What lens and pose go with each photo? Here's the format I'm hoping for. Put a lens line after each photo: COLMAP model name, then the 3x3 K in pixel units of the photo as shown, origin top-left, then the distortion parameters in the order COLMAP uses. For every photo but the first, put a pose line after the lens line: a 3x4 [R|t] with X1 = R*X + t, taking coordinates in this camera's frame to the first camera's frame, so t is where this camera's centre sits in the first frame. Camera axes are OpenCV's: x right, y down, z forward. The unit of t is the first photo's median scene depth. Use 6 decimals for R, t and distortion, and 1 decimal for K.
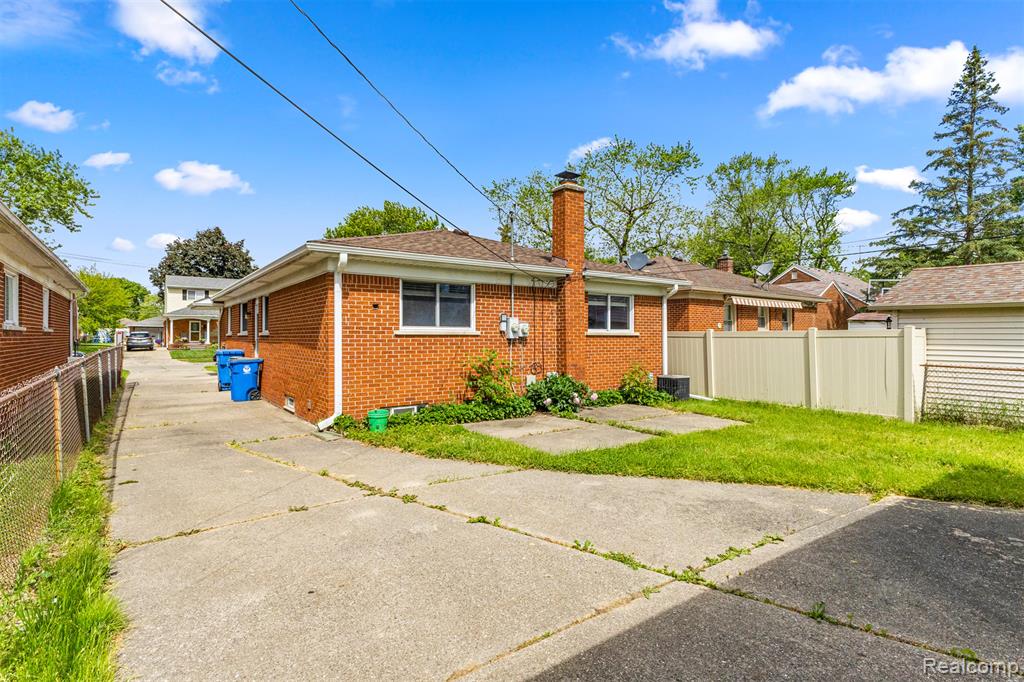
lens RADIAL K [[521.9, 0, 524.1], [0, 521.9, 345.2], [0, 0, 1]] dist [-0.000313, 0.001338]
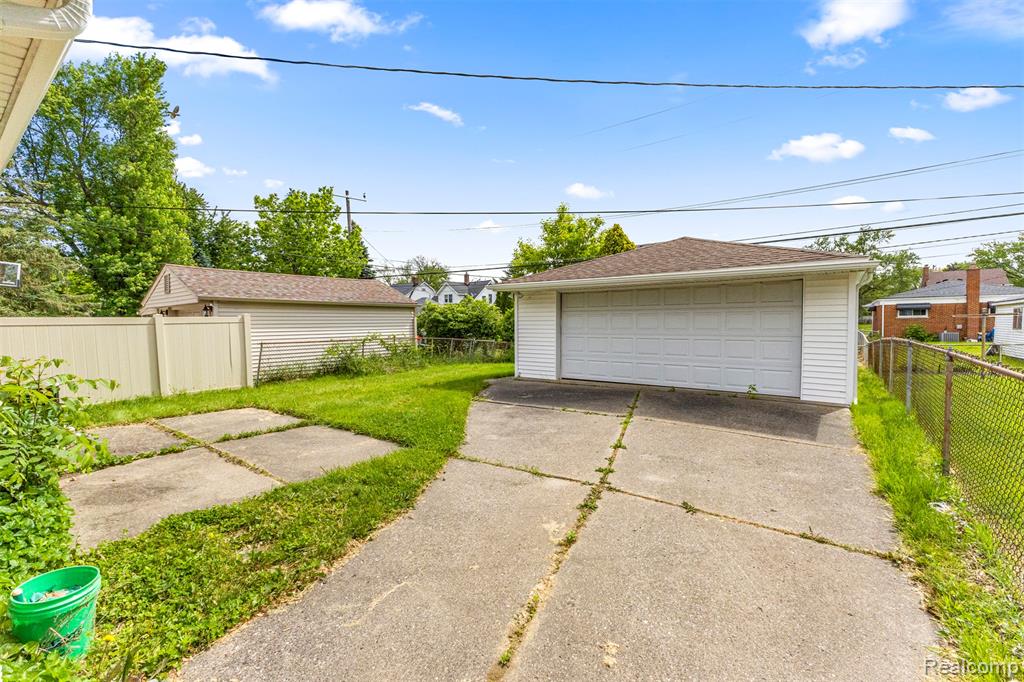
lens RADIAL K [[446.7, 0, 506.9], [0, 446.7, 340.4], [0, 0, 1]] dist [0.015326, -0.004178]
pose [[-0.292486, -0.042828, 0.955310, -1.030398], [0.026952, 0.998231, 0.053004, -0.026578], [-0.955890, 0.041250, -0.290814, 1.456134]]
